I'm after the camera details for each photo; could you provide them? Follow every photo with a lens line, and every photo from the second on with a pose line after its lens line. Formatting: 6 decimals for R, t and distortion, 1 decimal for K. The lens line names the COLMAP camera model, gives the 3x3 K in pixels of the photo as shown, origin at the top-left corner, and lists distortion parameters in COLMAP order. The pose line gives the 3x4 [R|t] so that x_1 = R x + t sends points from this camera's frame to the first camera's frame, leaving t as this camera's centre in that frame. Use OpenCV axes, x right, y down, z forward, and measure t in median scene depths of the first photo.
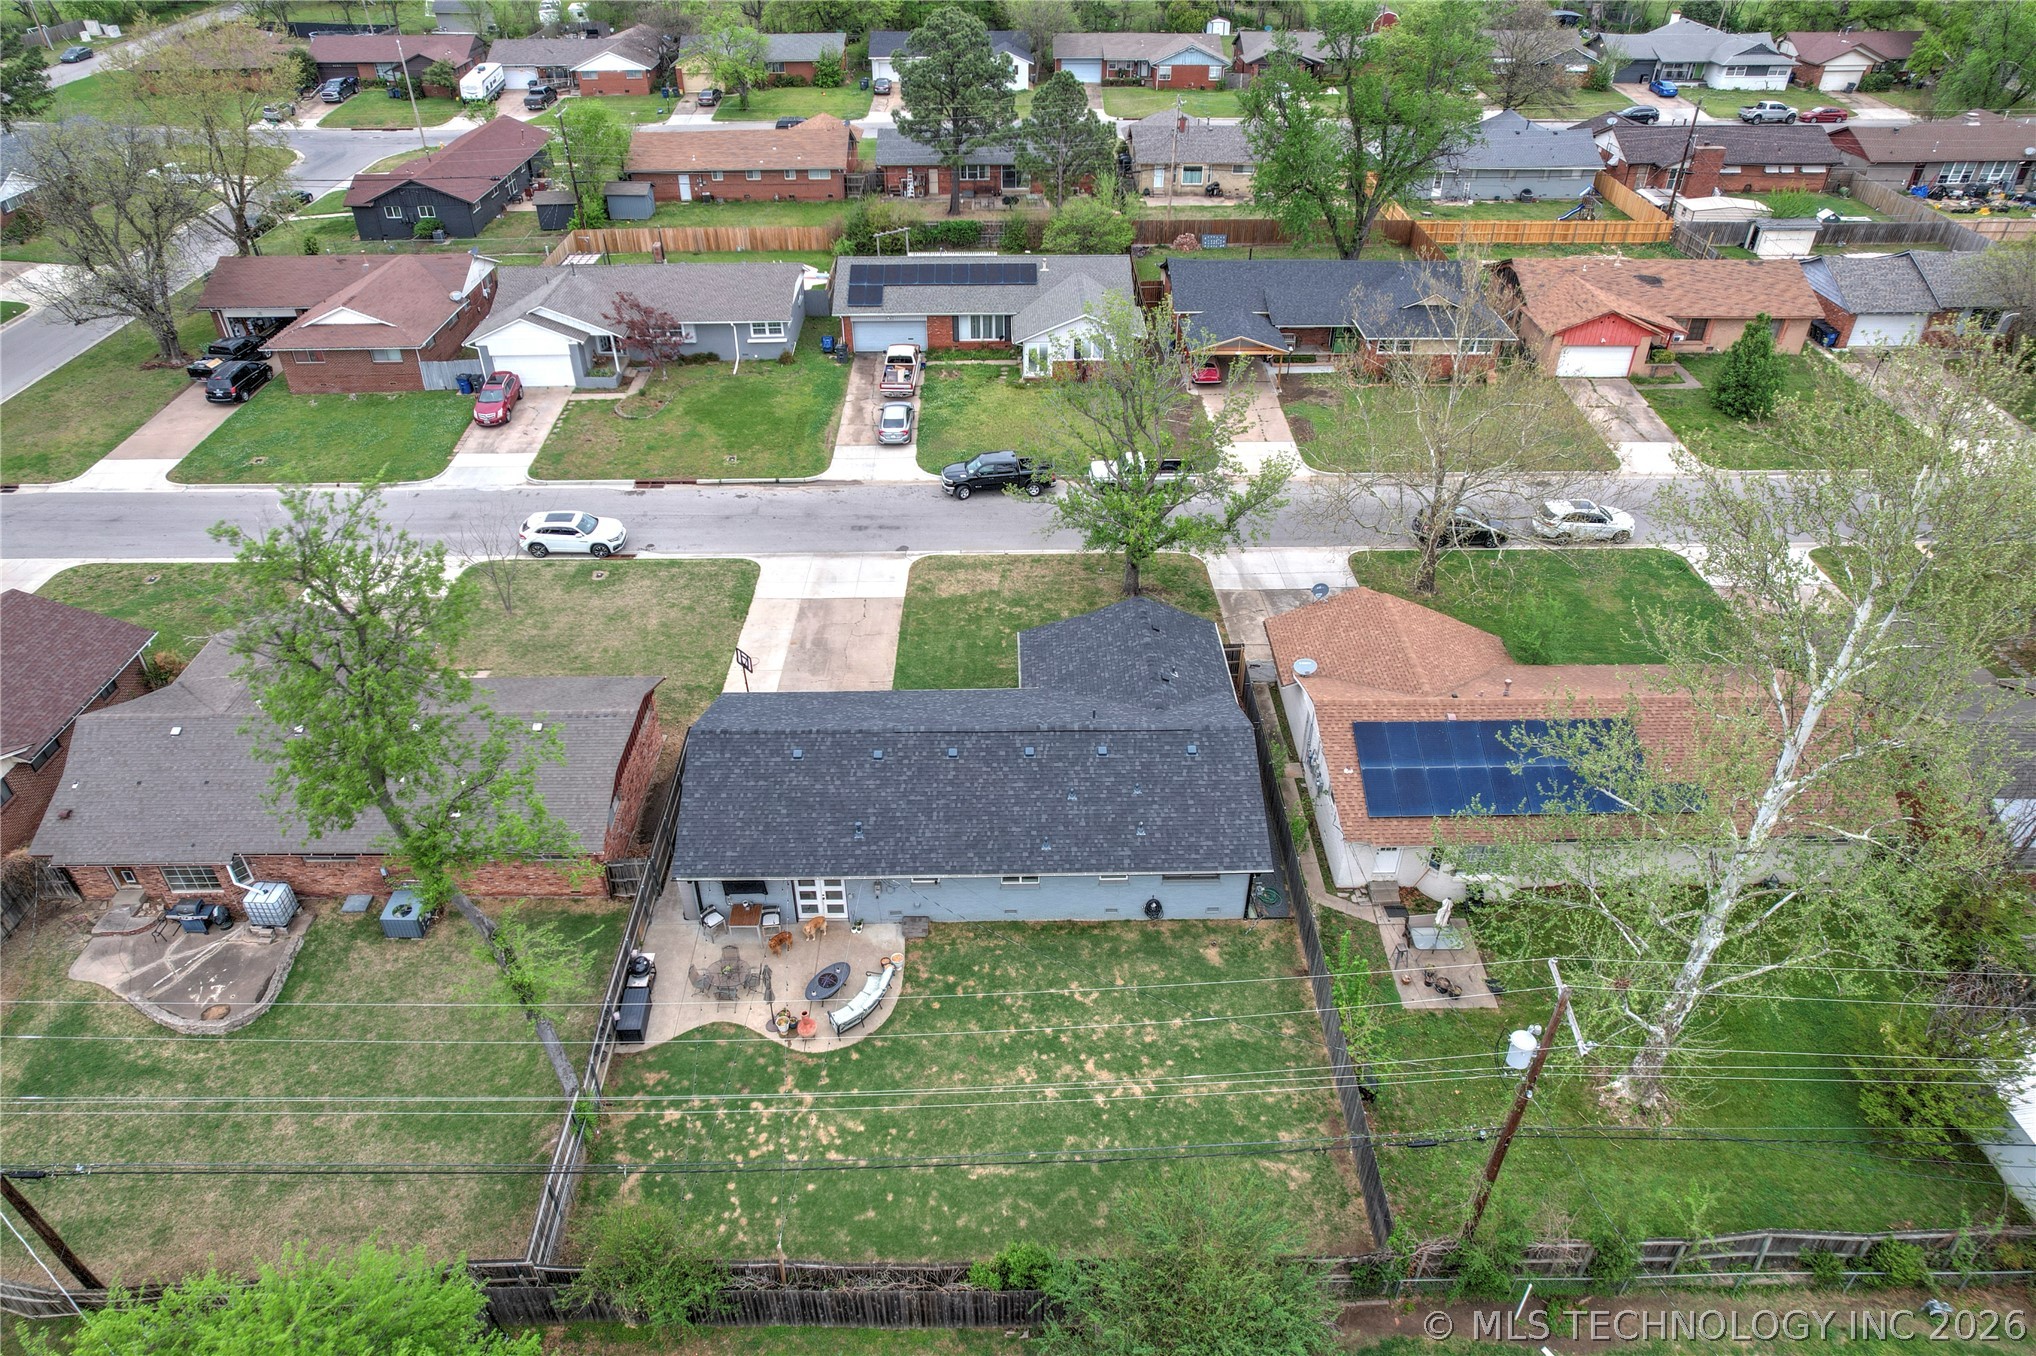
lens RADIAL K [[1295.1, 0, 1009.8], [0, 1295.1, 678.1], [0, 0, 1]] dist [-0.057352, 0.033574]
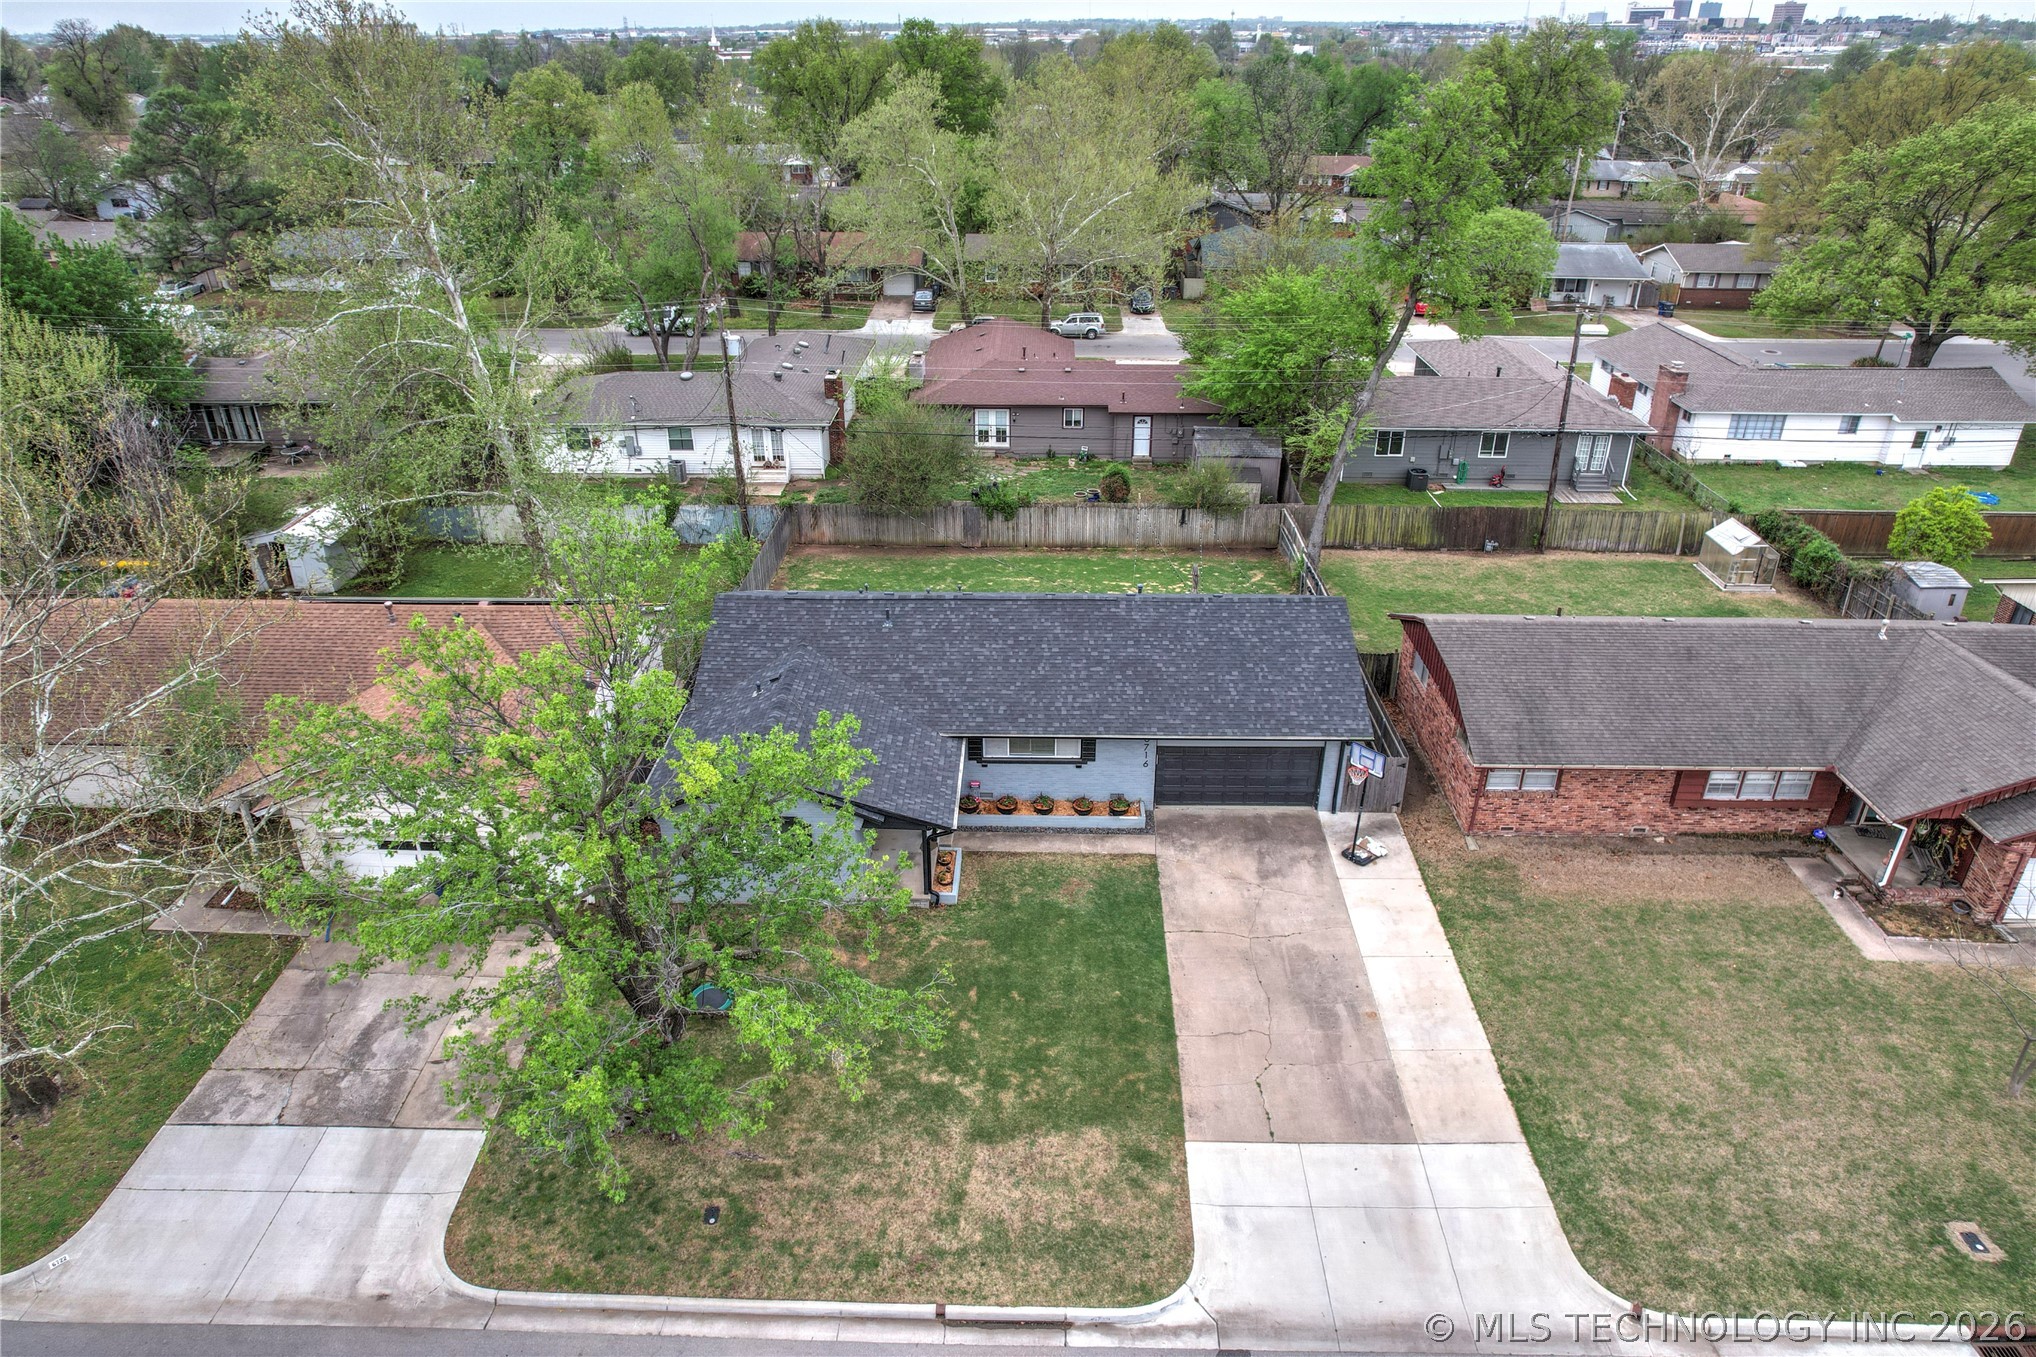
lens RADIAL K [[1295.1, 0, 1010.9], [0, 1295.1, 679.4], [0, 0, 1]] dist [-0.057352, 0.033574]
pose [[-0.999307, -0.013945, 0.034501, -0.053018], [0.023897, 0.470216, 0.882228, -0.803041], [-0.028526, 0.882441, -0.469557, 1.629865]]
